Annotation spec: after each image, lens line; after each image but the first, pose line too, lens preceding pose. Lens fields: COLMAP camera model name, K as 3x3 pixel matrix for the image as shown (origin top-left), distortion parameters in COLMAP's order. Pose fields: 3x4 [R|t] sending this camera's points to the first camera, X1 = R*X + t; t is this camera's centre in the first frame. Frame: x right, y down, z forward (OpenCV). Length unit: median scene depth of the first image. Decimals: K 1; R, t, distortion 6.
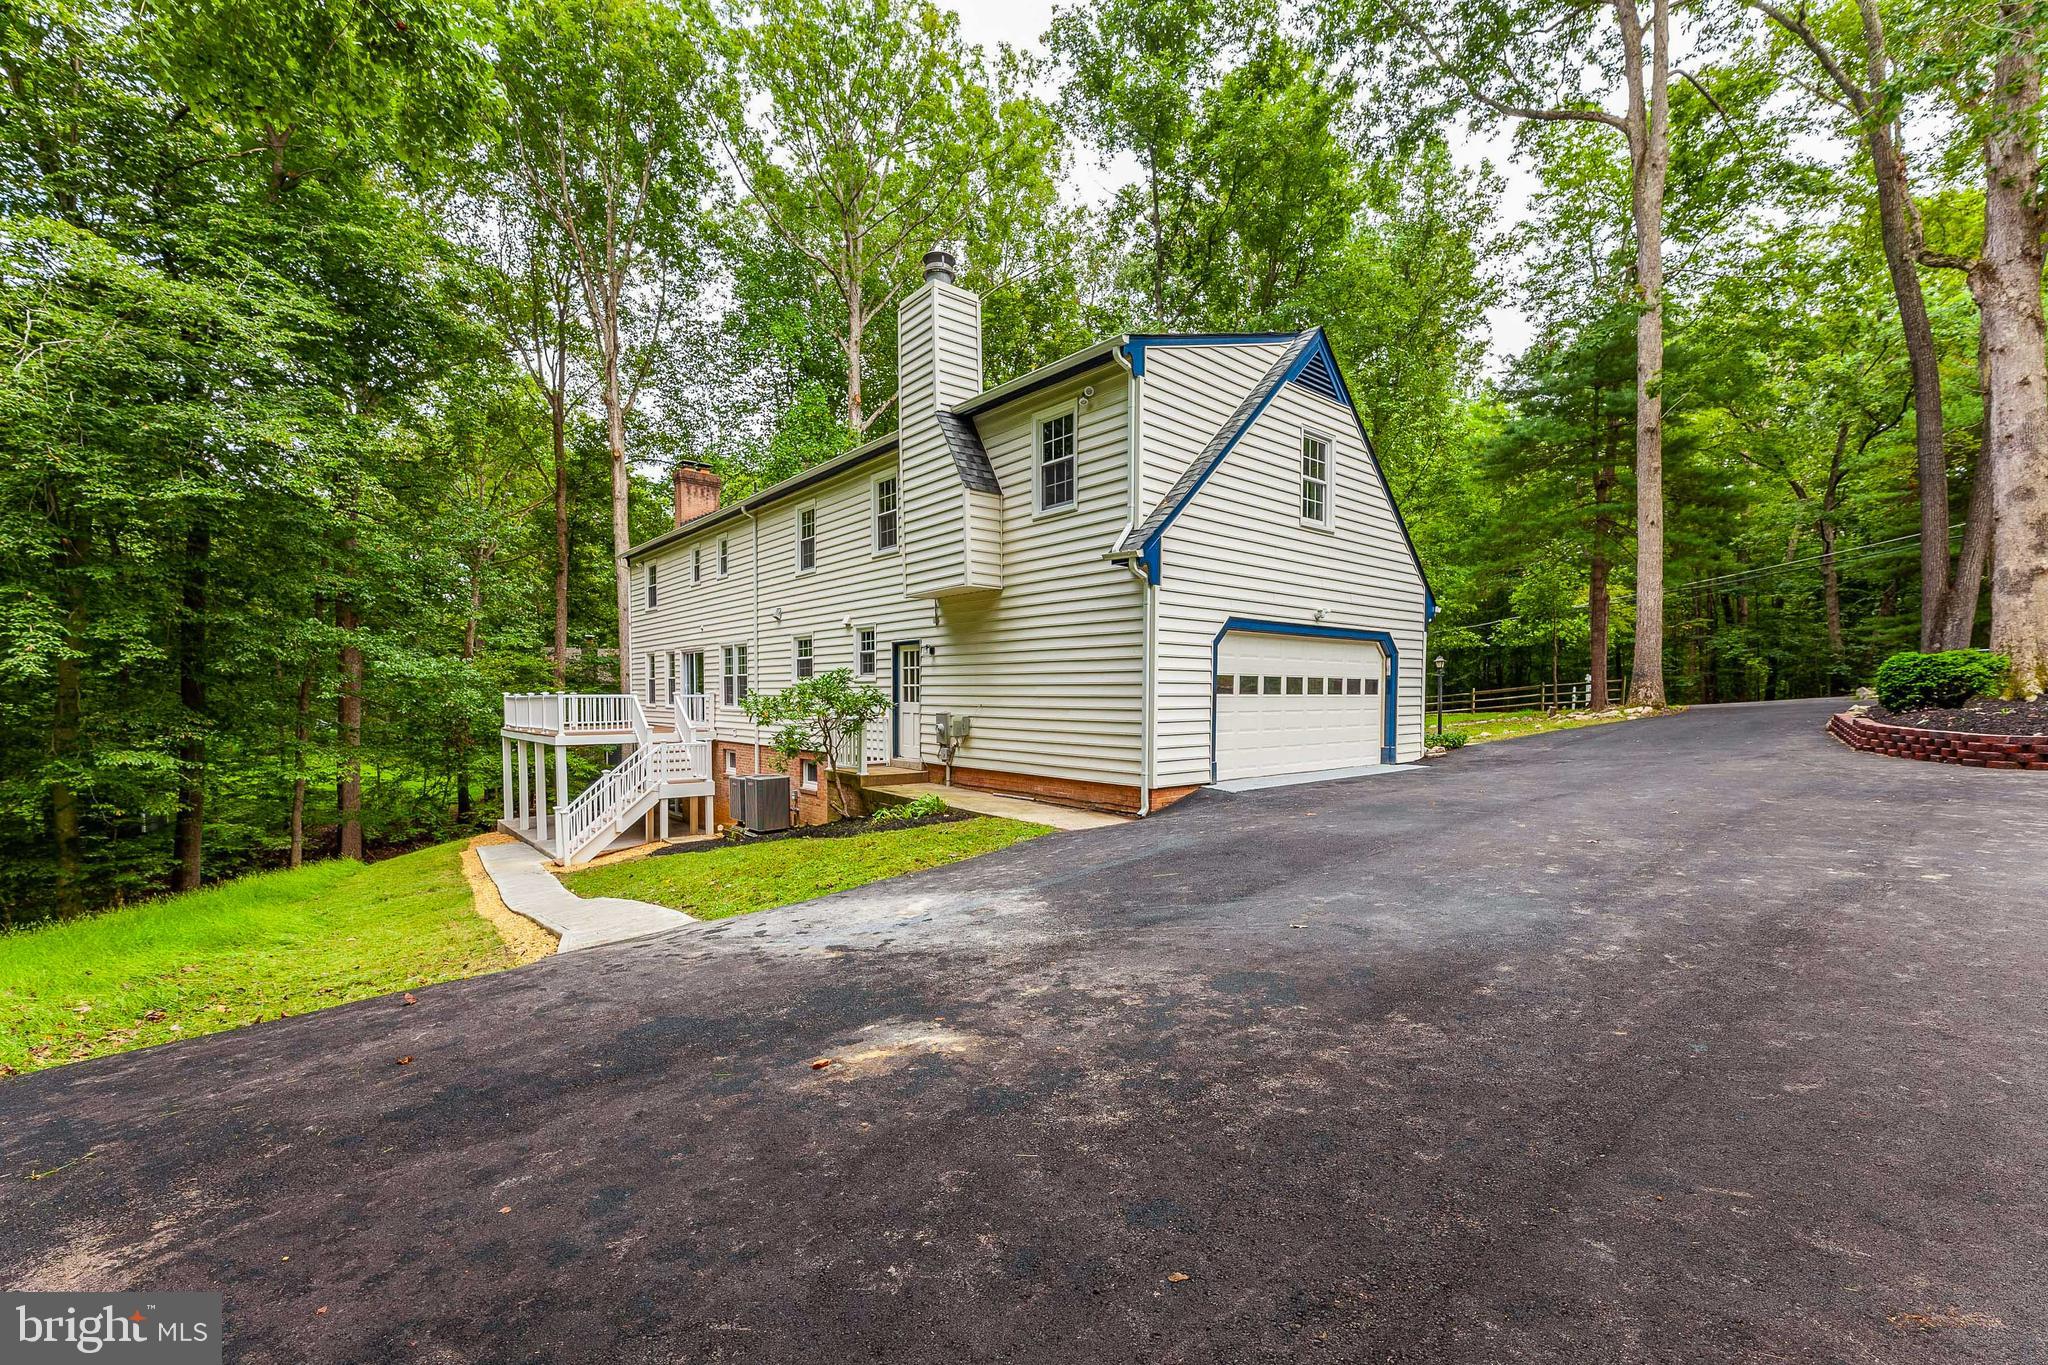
lens RADIAL K [[839.8, 0, 1094.6], [0, 839.8, 727.6], [0, 0, 1]] dist [0.000213, 0.000200]
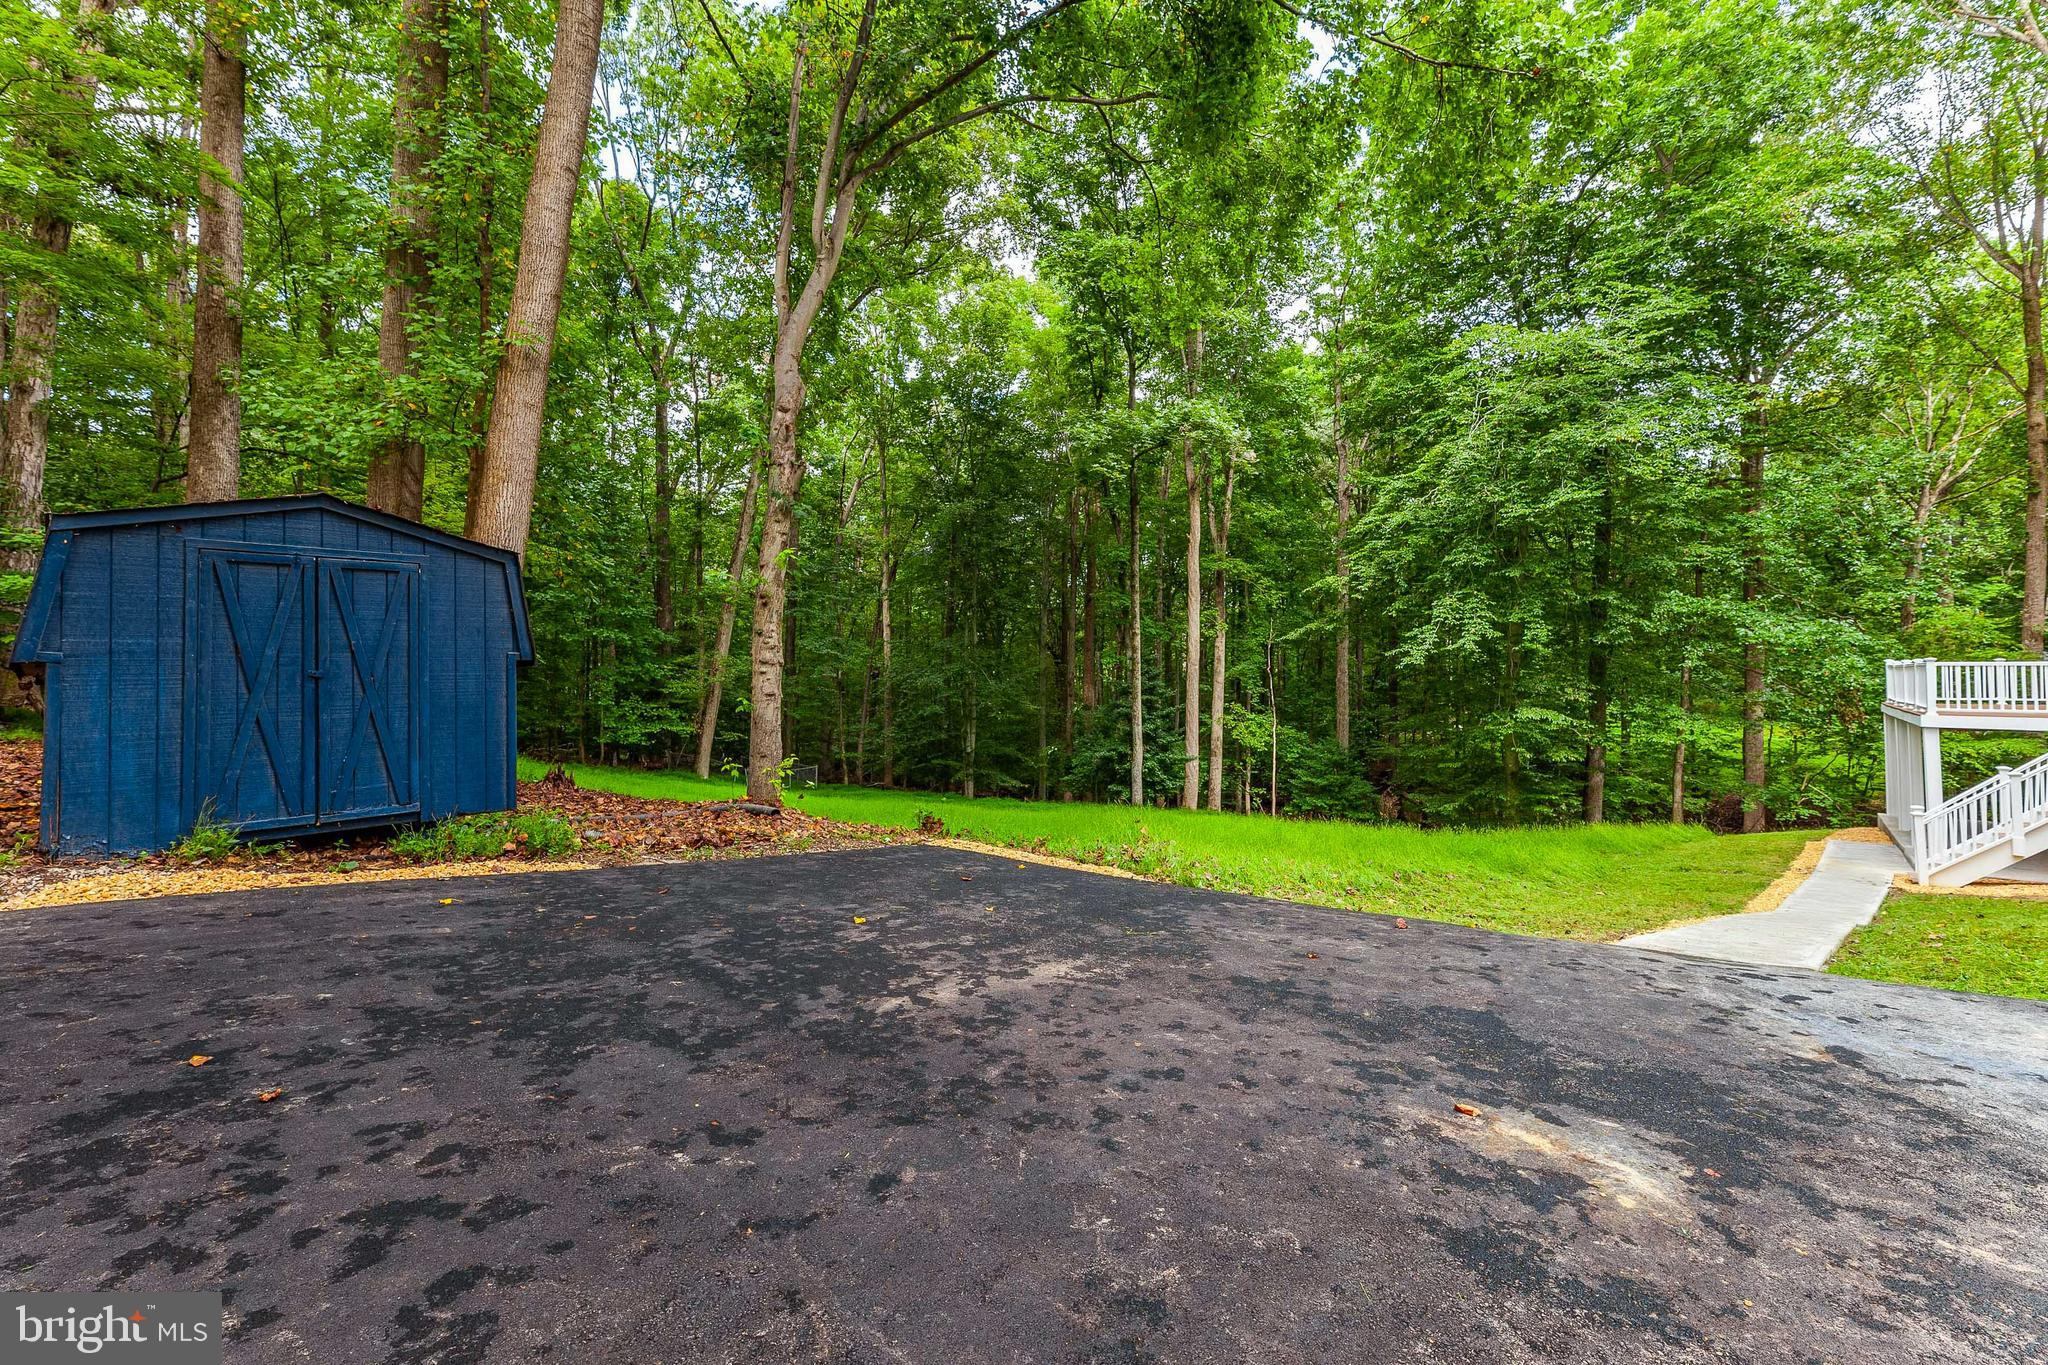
lens RADIAL K [[876.8, 0, 1016.3], [0, 876.8, 636.4], [0, 0, 1]] dist [0.001647, 0.000122]
pose [[0.092012, -0.035154, -0.995137, 0.123156], [-0.032435, 0.998741, -0.038280, -0.005327], [0.995229, 0.035799, 0.090756, 0.108594]]
